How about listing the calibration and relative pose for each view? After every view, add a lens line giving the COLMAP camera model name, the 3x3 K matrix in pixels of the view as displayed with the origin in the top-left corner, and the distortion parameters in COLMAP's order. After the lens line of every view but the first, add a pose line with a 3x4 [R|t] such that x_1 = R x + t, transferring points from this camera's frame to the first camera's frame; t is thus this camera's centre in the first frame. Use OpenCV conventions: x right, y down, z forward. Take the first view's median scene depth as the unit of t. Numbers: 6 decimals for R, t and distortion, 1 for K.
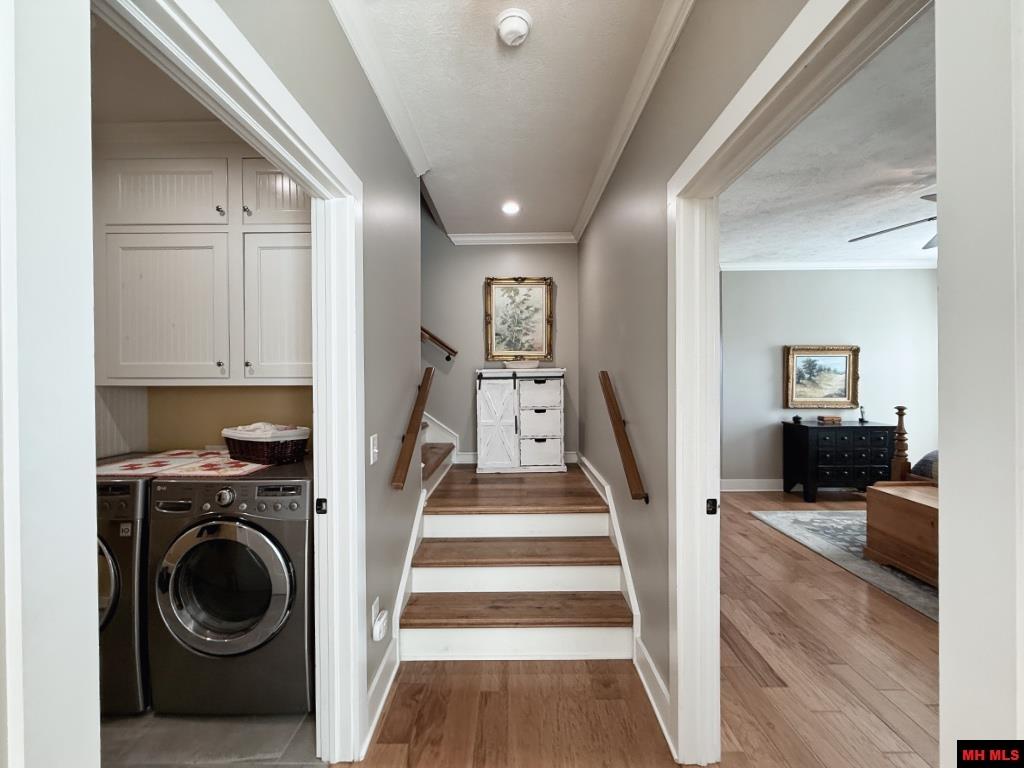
lens RADIAL K [[410.8, 0, 511.3], [0, 410.8, 379.0], [0, 0, 1]] dist [-0.002040, -0.000326]
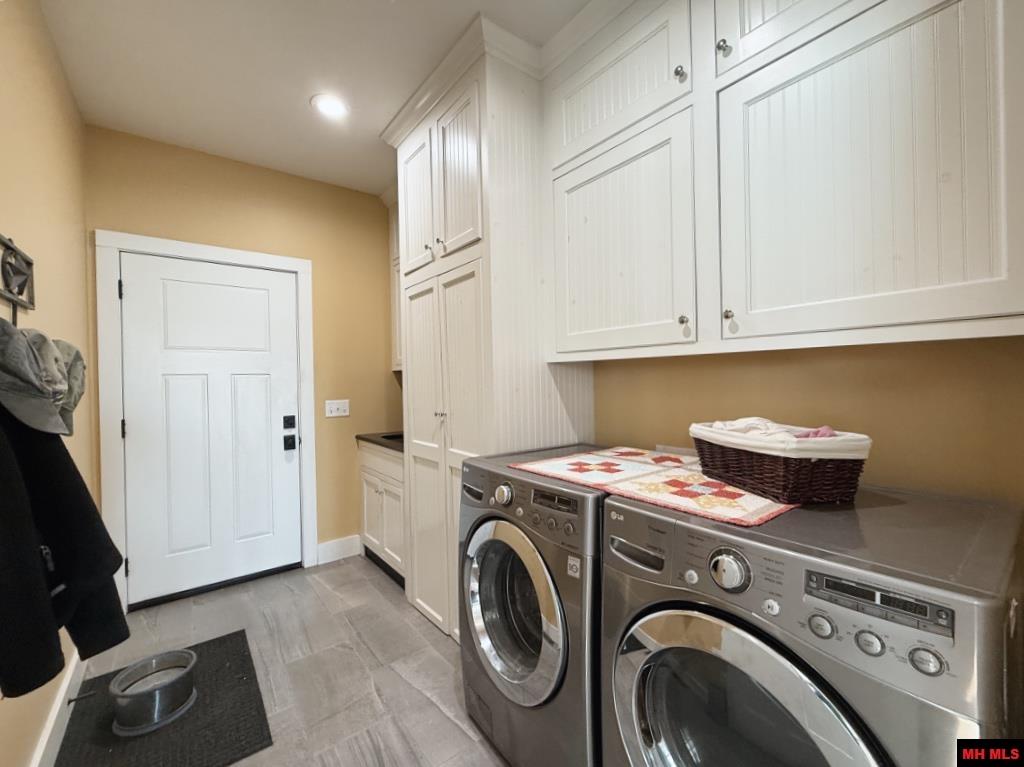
lens RADIAL K [[410.8, 0, 511.3], [0, 410.8, 378.5], [0, 0, 1]] dist [-0.002040, -0.000326]
pose [[0.611396, -0.010698, -0.791252, -0.394258], [0.012523, 0.999914, -0.003843, 0.054973], [0.791226, -0.007559, 0.611478, 0.429127]]
